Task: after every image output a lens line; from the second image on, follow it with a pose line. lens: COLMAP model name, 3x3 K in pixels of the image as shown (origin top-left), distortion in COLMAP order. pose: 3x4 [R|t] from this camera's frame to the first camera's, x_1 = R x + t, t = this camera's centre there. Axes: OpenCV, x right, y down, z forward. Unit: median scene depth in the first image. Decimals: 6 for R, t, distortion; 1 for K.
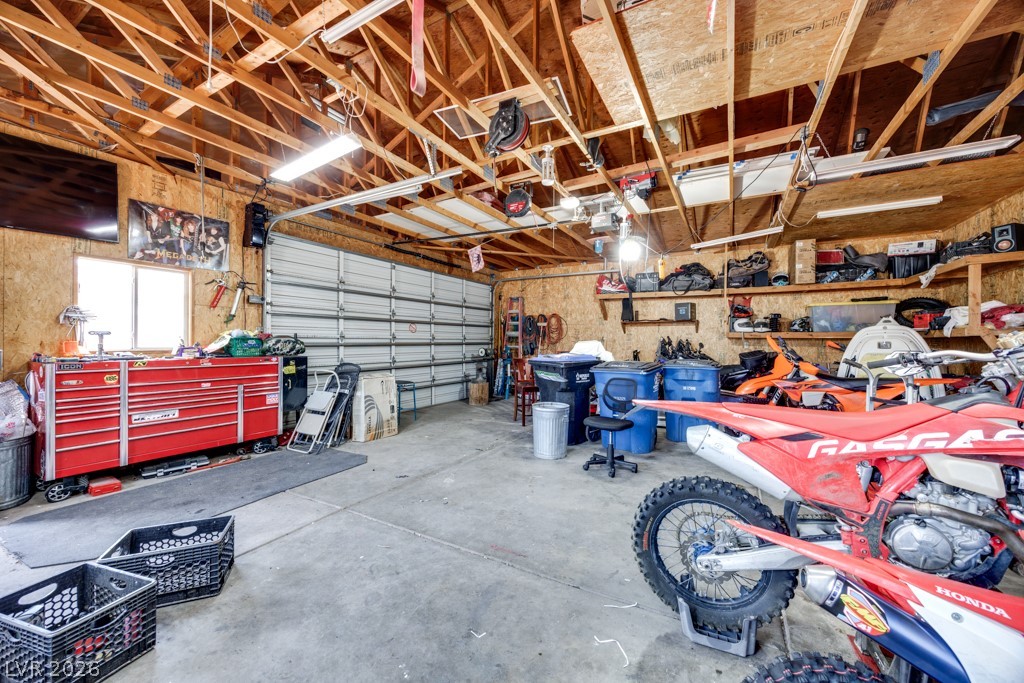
lens RADIAL K [[388.7, 0, 511.8], [0, 388.7, 341.4], [0, 0, 1]] dist [0.000660, 0.000111]
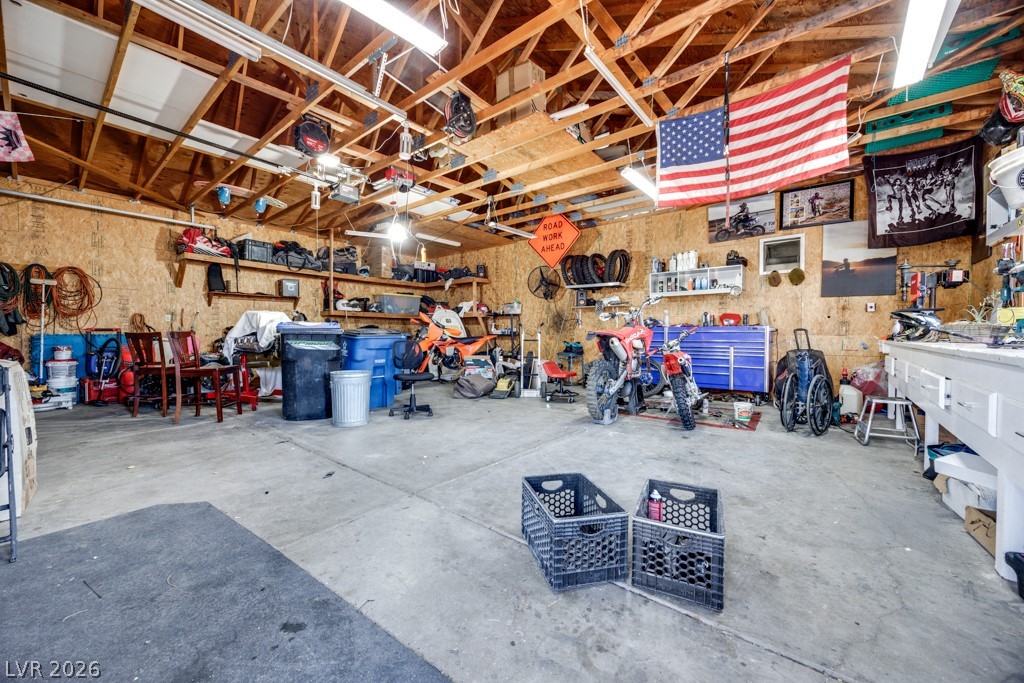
lens RADIAL K [[388.7, 0, 512.3], [0, 388.7, 341.5], [0, 0, 1]] dist [0.000660, 0.000111]
pose [[0.171582, -0.025470, 0.984841, -0.704056], [0.001563, 0.999672, 0.025581, 0.058158], [-0.985169, -0.002850, 0.171565, 0.398194]]
